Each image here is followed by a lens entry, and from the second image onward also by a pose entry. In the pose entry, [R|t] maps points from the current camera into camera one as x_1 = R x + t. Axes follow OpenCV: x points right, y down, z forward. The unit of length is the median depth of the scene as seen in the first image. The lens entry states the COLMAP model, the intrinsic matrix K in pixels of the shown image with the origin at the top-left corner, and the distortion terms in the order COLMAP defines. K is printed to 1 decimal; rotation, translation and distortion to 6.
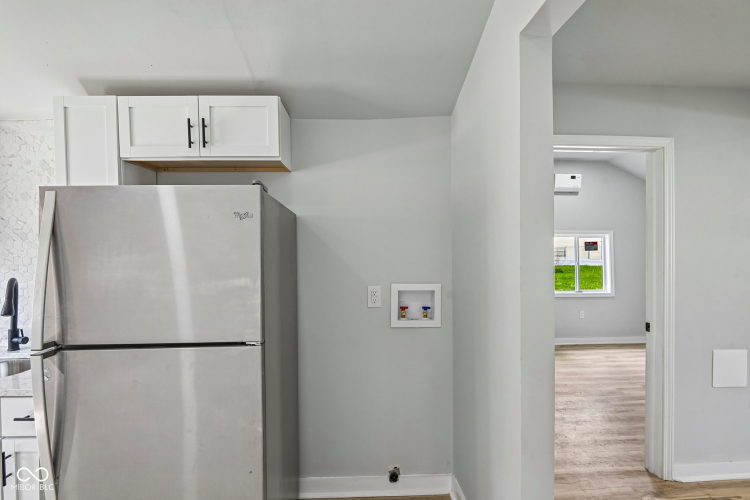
lens RADIAL K [[342.2, 0, 375.0], [0, 342.2, 250.0], [0, 0, 1]] dist [-0.001511, -0.005763]
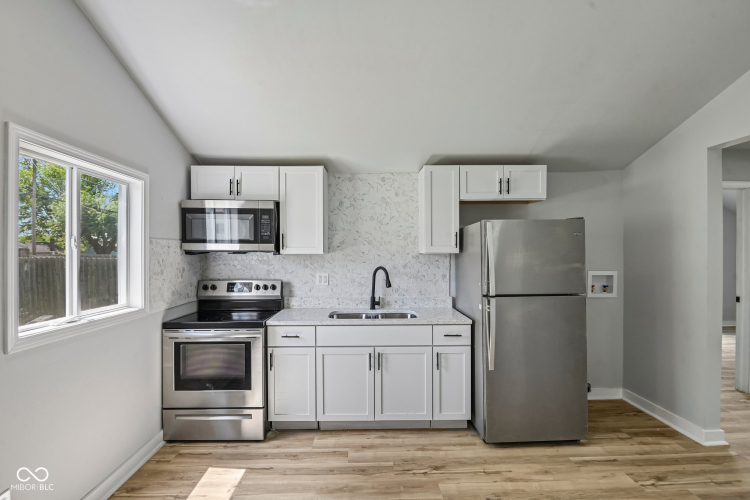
lens RADIAL K [[348.7, 0, 370.7], [0, 348.7, 250.3], [0, 0, 1]] dist [-0.002402, -0.007072]
pose [[0.999854, 0.001462, -0.016996, -0.957081], [-0.001611, 0.999960, -0.008791, 0.014557], [0.016982, 0.008817, 0.999817, -0.690498]]
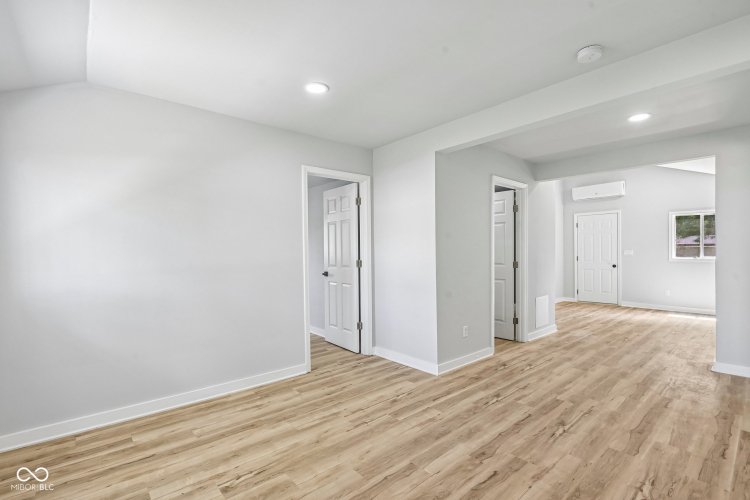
lens RADIAL K [[348.7, 0, 370.7], [0, 348.7, 250.3], [0, 0, 1]] dist [-0.002402, -0.007072]
pose [[-0.788554, 0.006173, -0.614934, 2.649575], [0.009607, 0.999951, -0.002281, 0.095240], [0.614890, -0.007707, -0.788575, 0.881421]]
